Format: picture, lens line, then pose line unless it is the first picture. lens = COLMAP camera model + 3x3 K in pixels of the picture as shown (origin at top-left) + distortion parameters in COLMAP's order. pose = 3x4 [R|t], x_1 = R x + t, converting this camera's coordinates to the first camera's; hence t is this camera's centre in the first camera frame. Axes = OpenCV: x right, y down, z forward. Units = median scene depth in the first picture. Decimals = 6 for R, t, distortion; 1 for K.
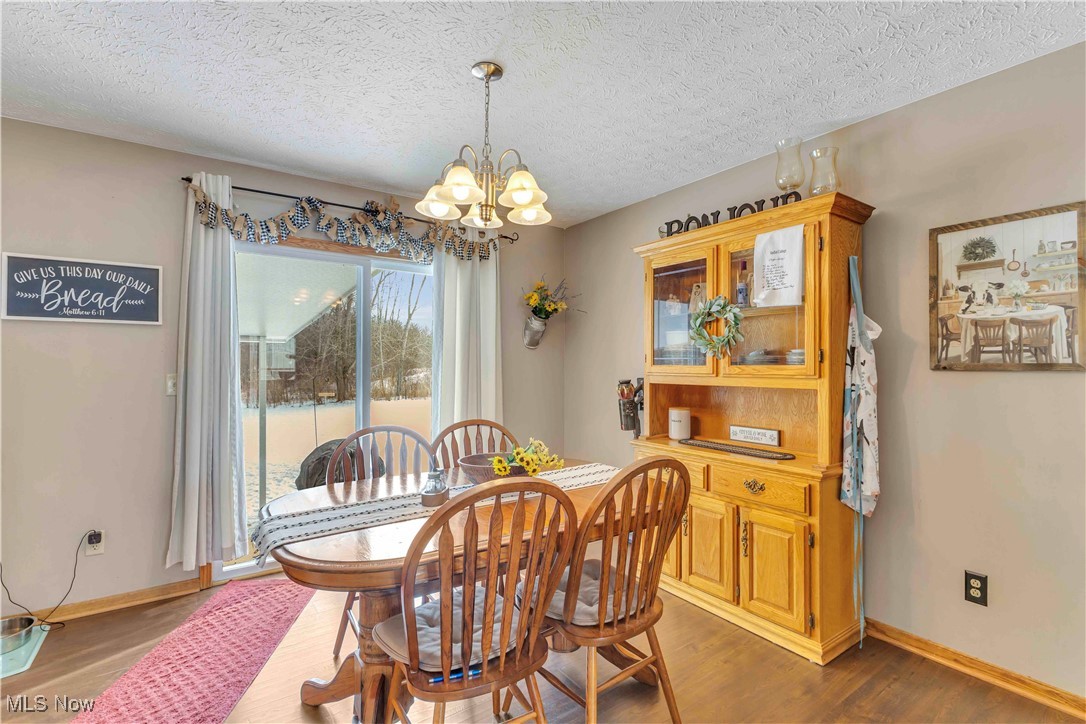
lens RADIAL K [[500.2, 0, 537.3], [0, 500.2, 359.2], [0, 0, 1]] dist [-0.015403, -0.000428]
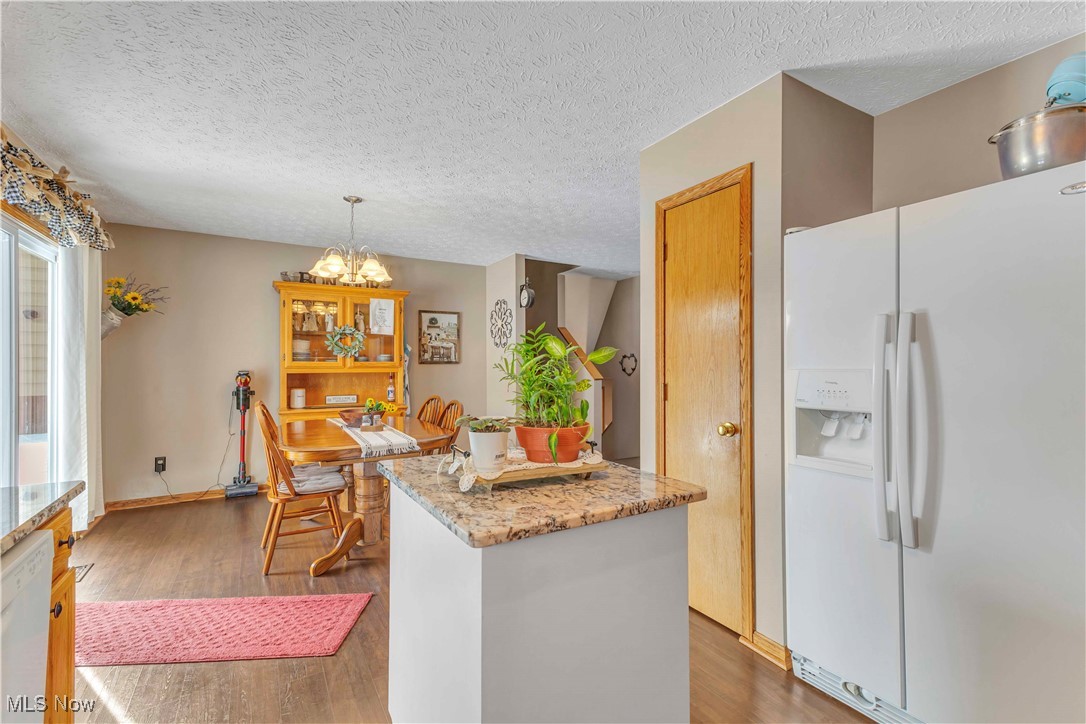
lens RADIAL K [[471.9, 0, 540.3], [0, 471.9, 362.4], [0, 0, 1]] dist [0.002693, 0.000033]
pose [[0.061851, 0.003486, 0.998079, -1.694447], [-0.013657, 0.999903, -0.002647, 0.012615], [-0.997992, -0.013467, 0.061893, 0.209373]]
